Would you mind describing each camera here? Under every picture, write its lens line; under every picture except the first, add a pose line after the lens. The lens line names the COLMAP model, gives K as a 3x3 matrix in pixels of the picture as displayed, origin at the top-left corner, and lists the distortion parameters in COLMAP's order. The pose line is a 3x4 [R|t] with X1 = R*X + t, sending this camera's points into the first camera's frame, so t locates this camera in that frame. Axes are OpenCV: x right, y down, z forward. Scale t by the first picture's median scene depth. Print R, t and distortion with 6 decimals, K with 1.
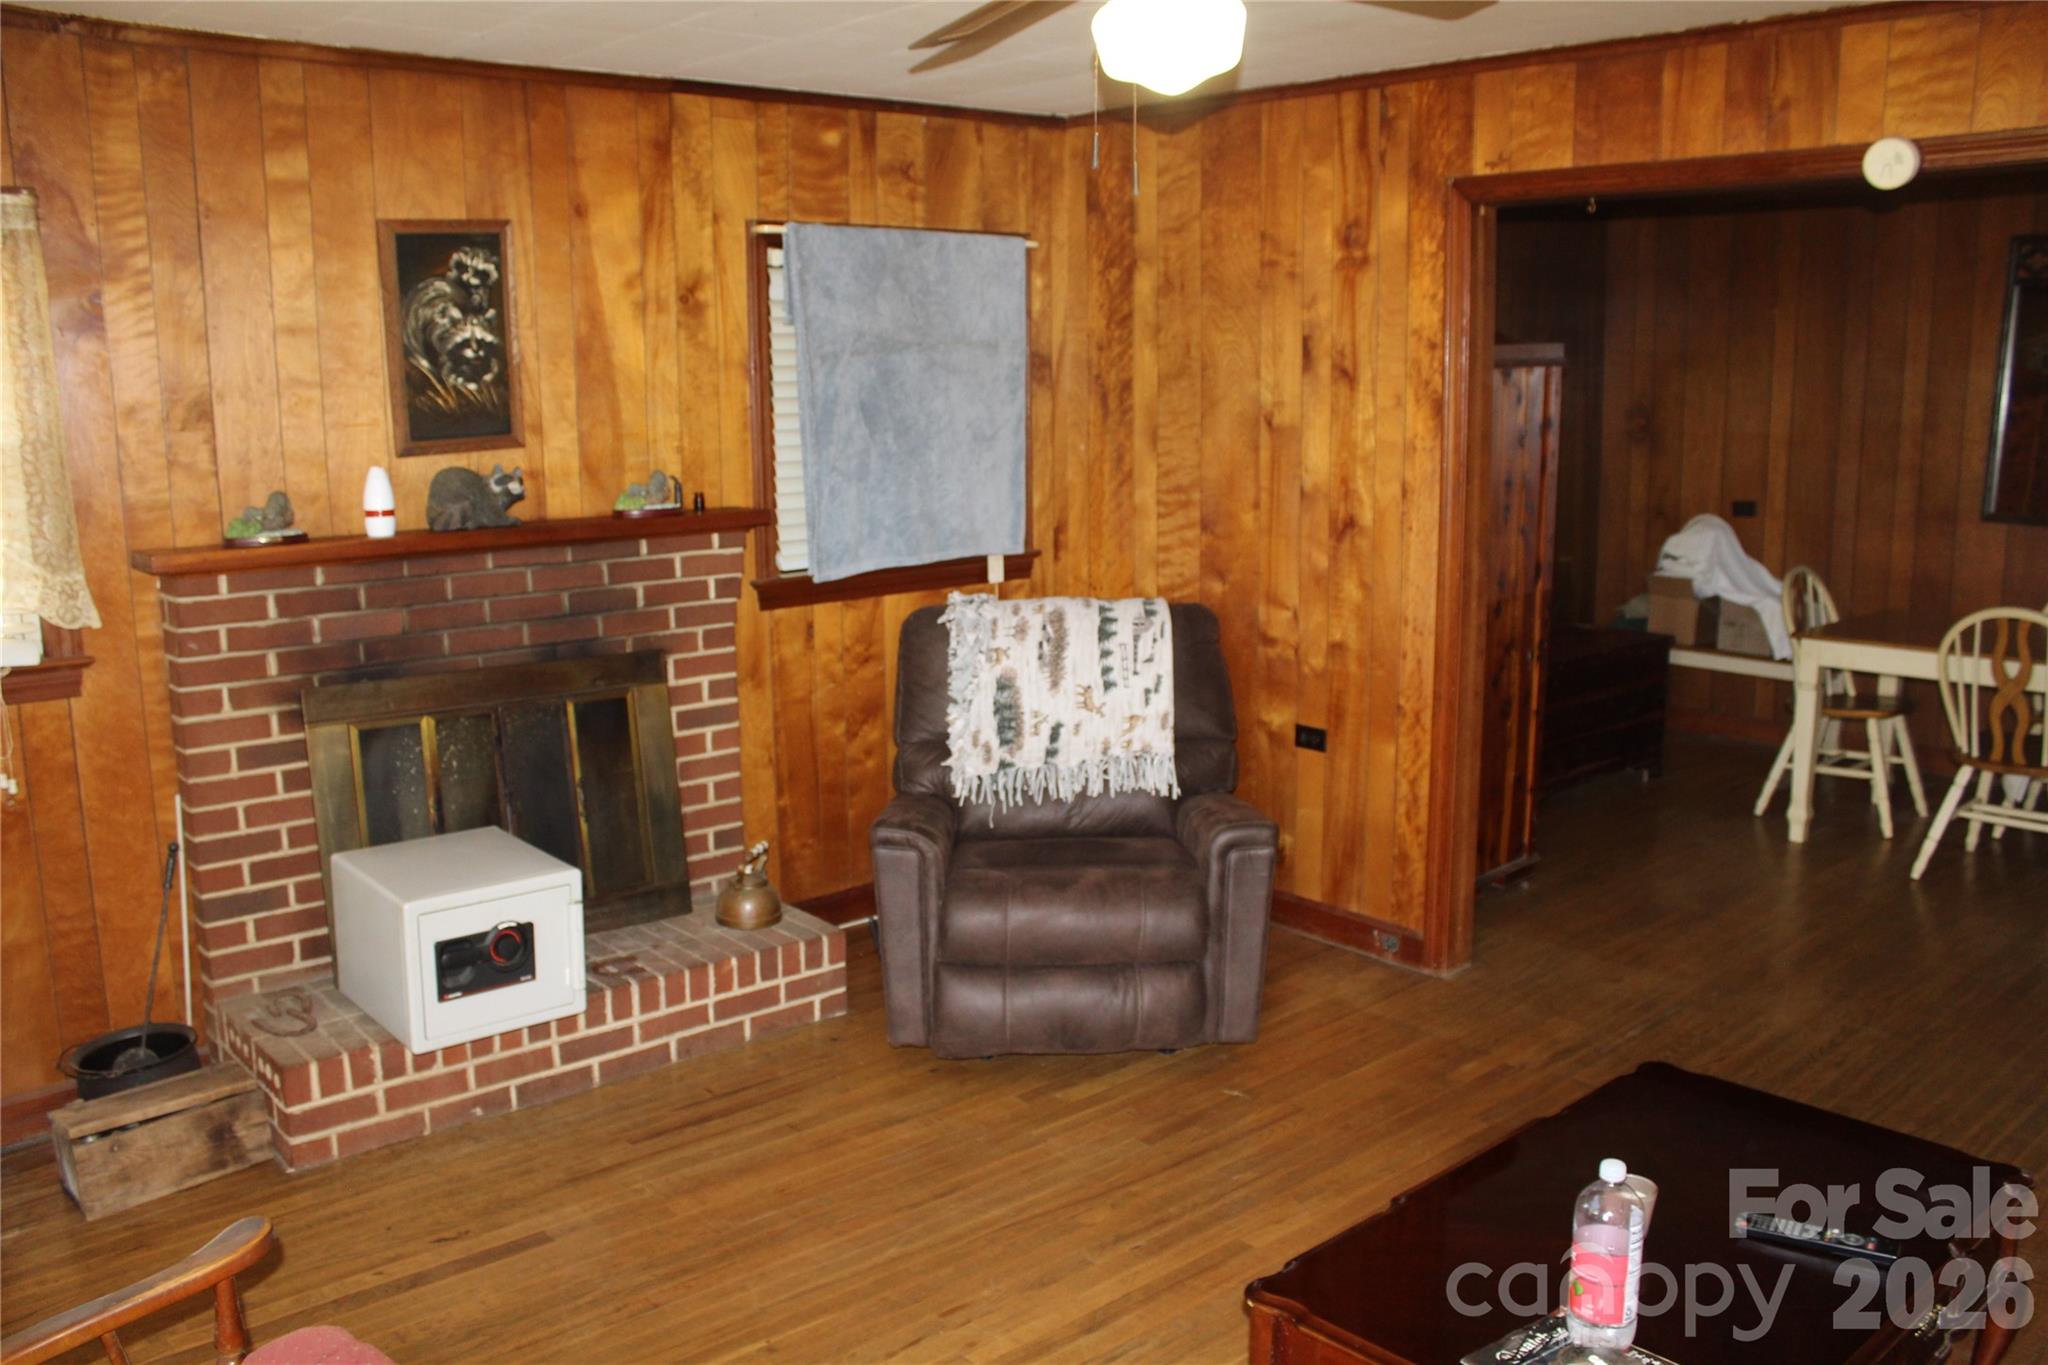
lens RADIAL K [[1681.7, 0, 1013.2], [0, 1681.7, 691.6], [0, 0, 1]] dist [-0.170891, 0.151717]
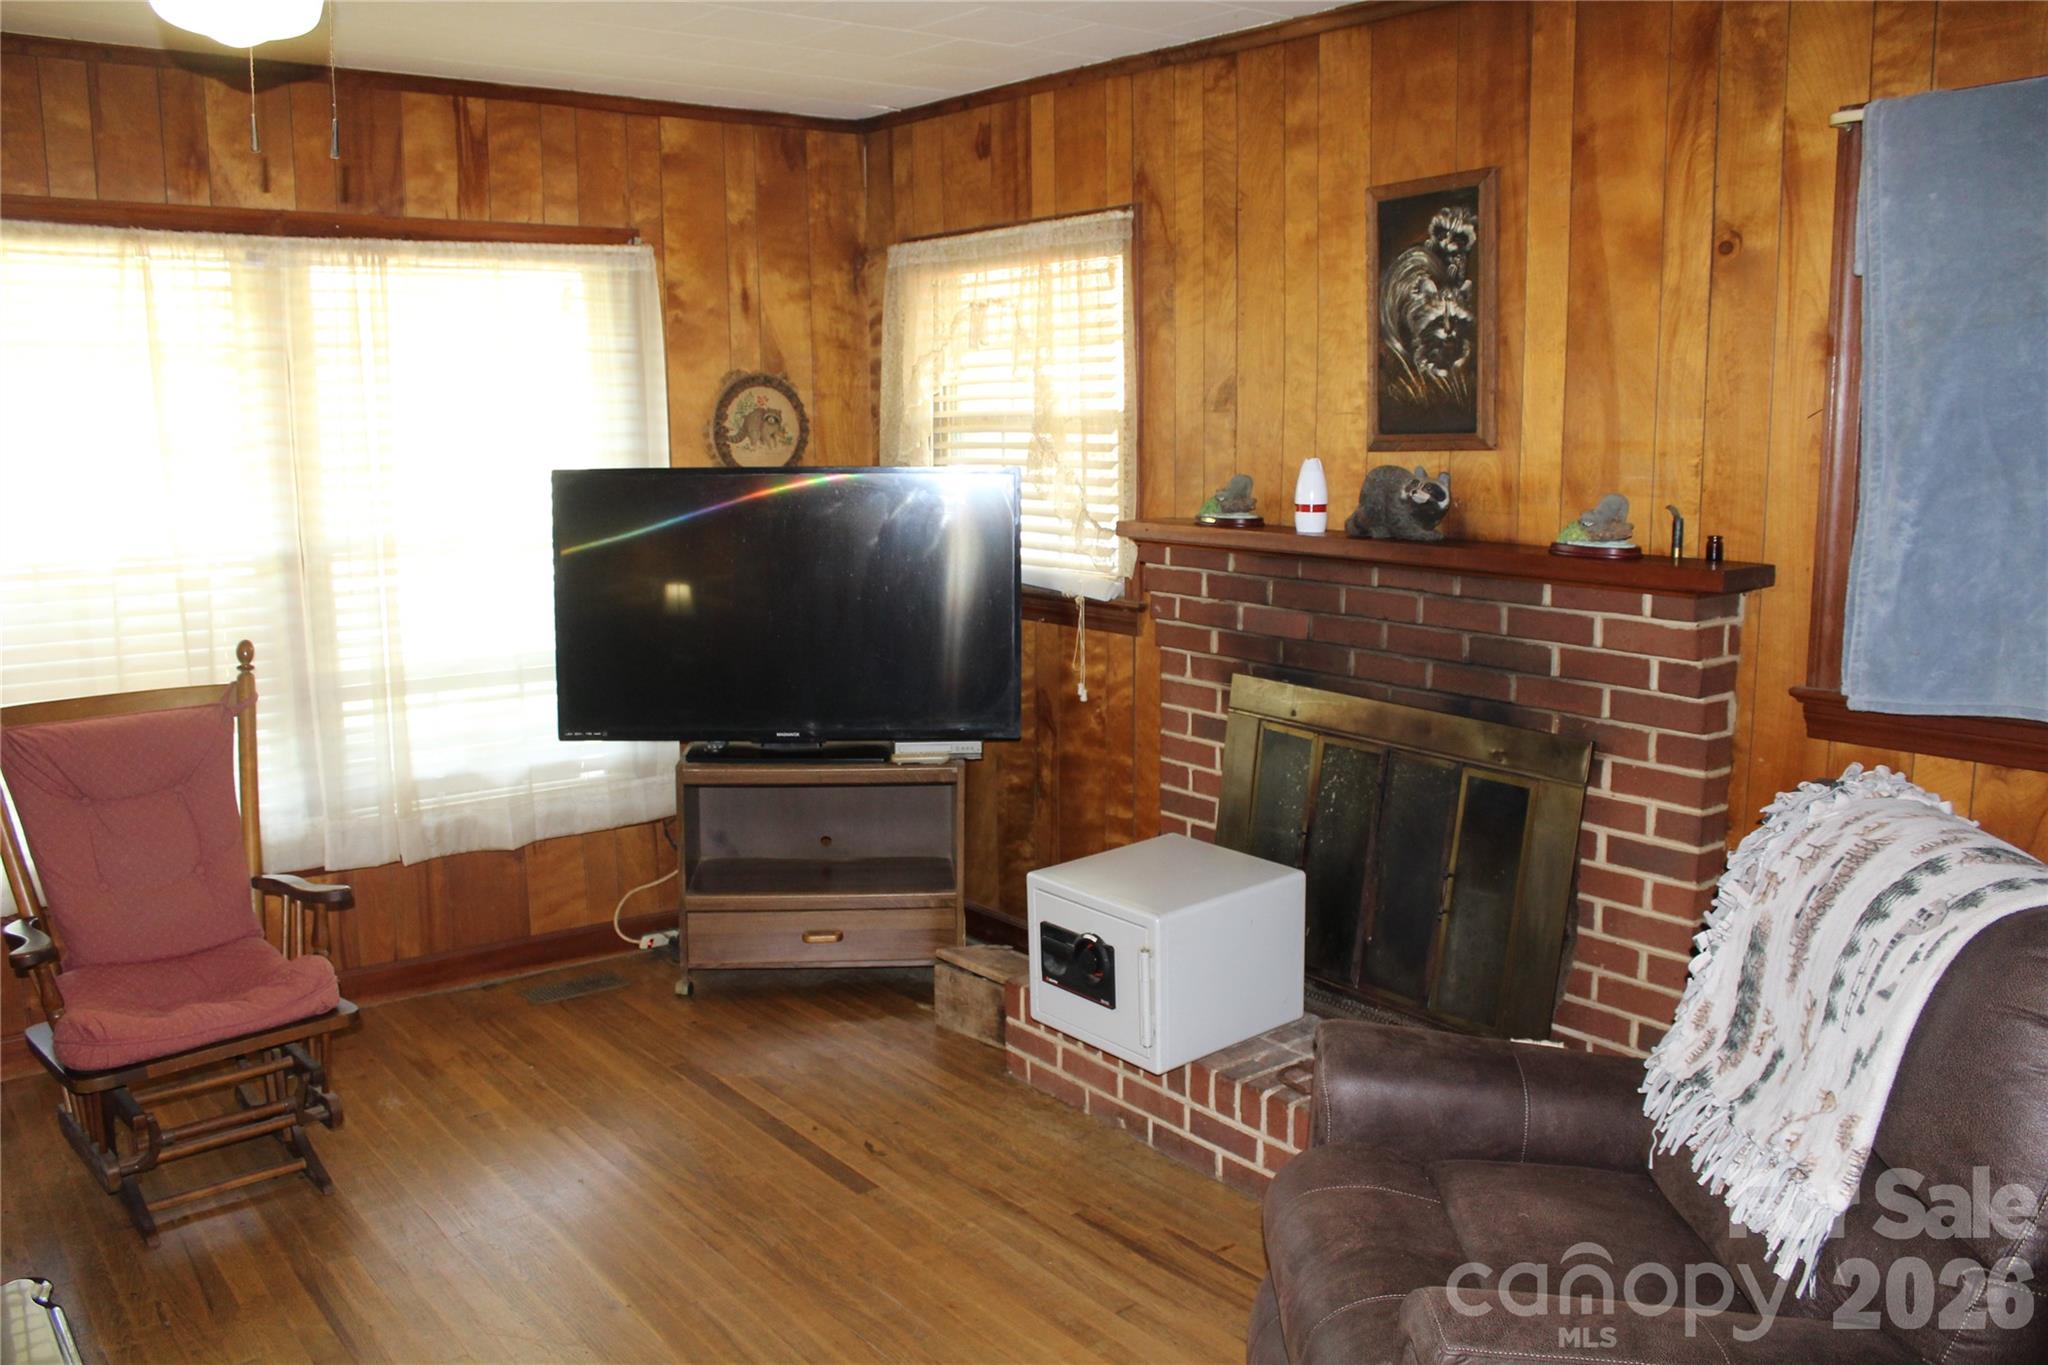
lens RADIAL K [[1681.7, 0, 1013.2], [0, 1681.7, 691.6], [0, 0, 1]] dist [-0.170891, 0.151717]
pose [[-0.063062, 0.177038, -0.982182, 0.547902], [-0.174654, 0.966996, 0.185515, -0.147791], [0.982608, 0.183241, -0.030060, 0.846417]]
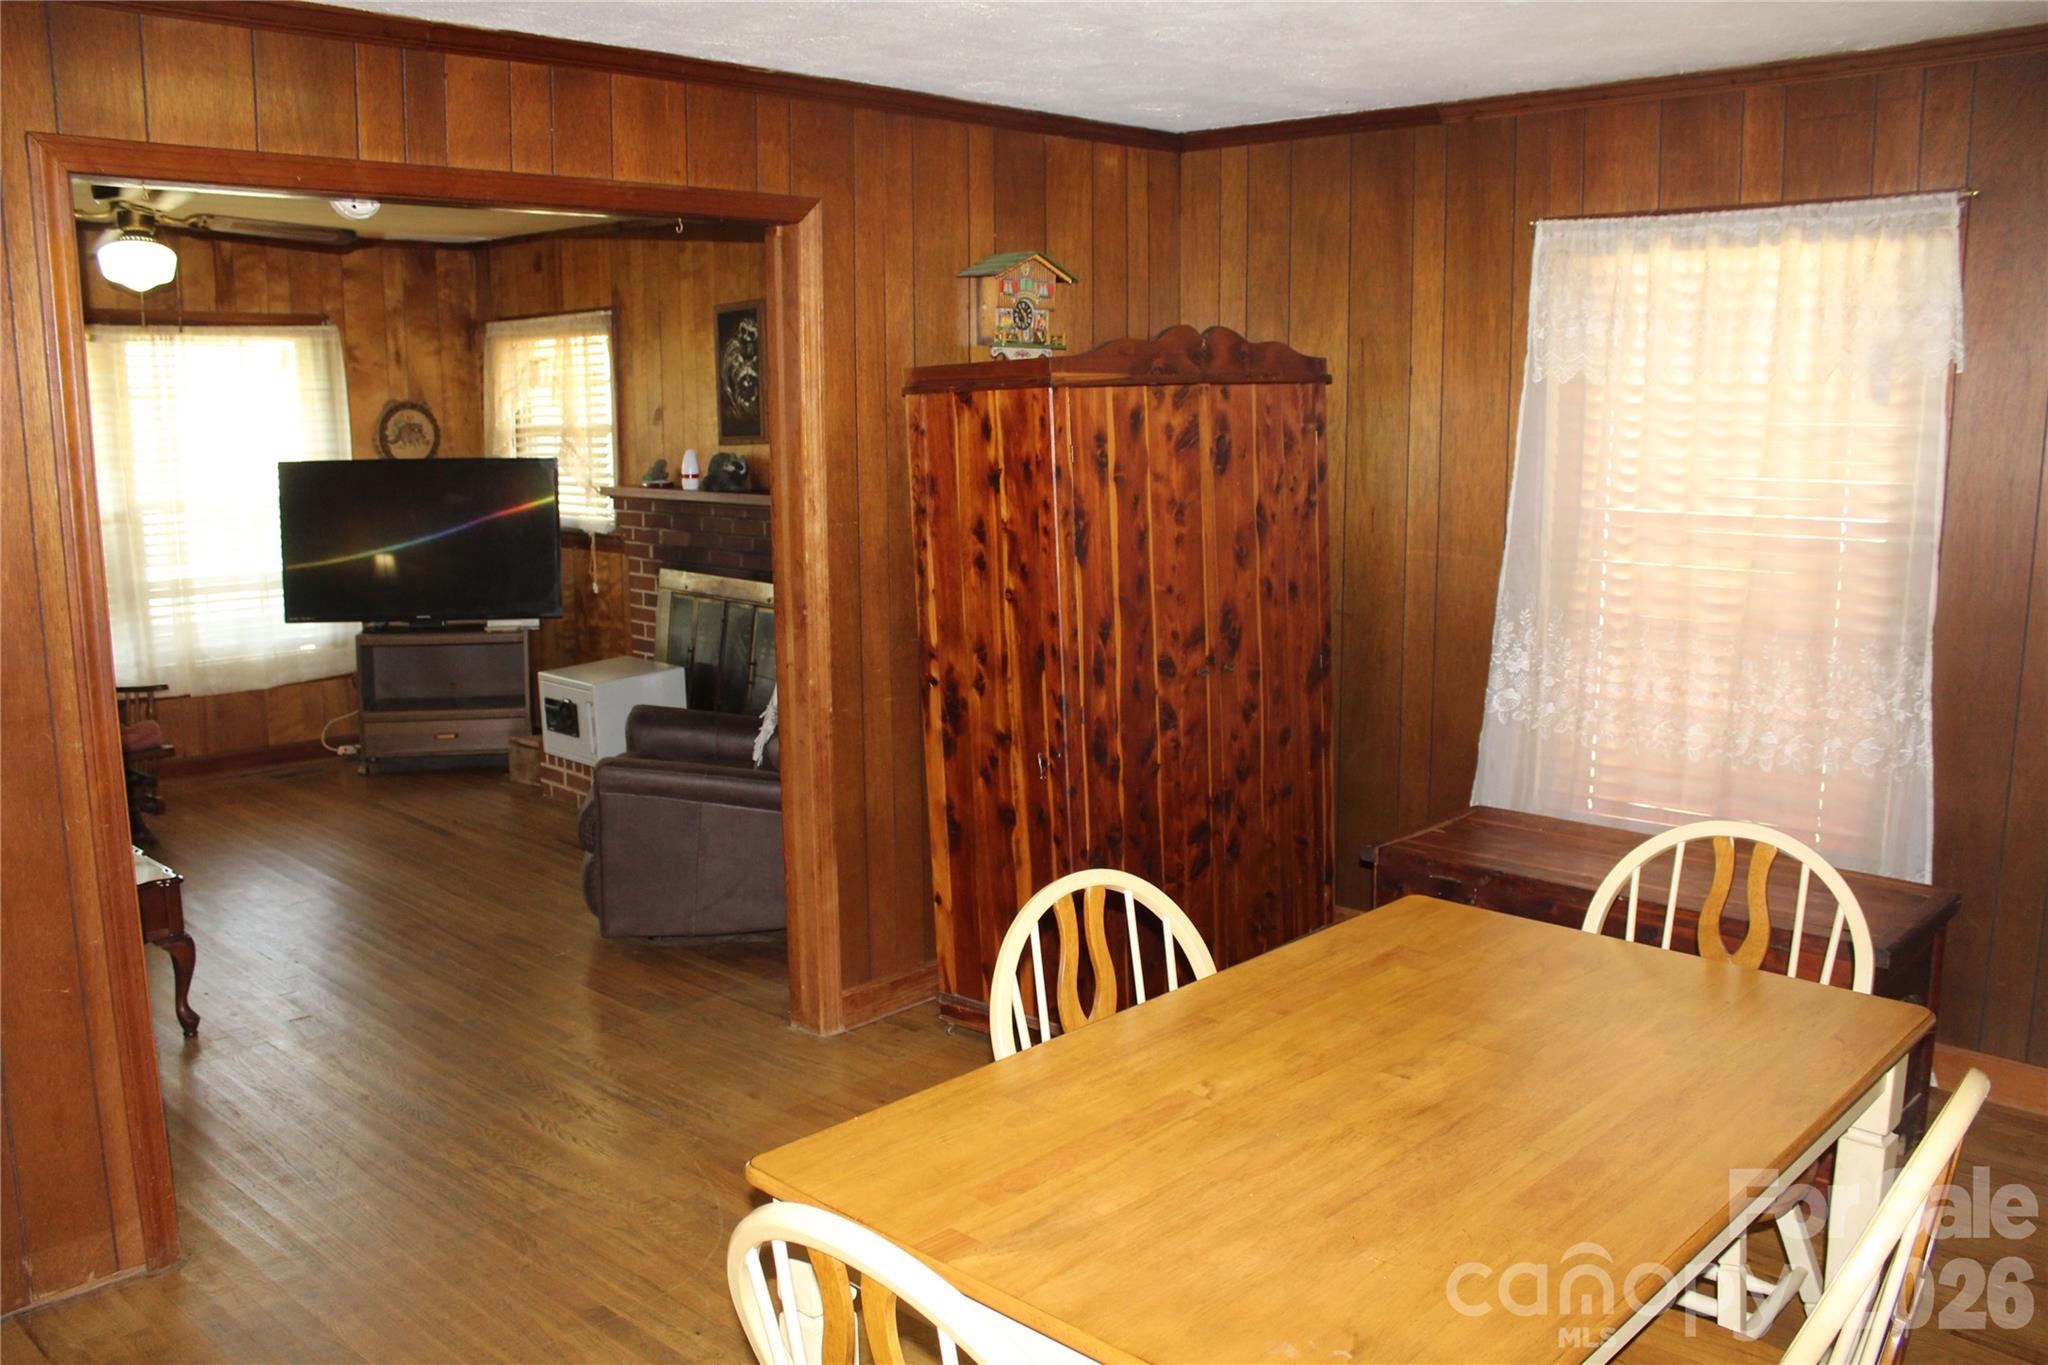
lens RADIAL K [[1681.7, 0, 1013.2], [0, 1681.7, 691.6], [0, 0, 1]] dist [-0.170891, 0.151717]
pose [[0.083386, 0.180193, -0.980090, 1.356479], [-0.179744, 0.970104, 0.163065, -0.227122], [0.980173, 0.162568, 0.113281, 1.125309]]
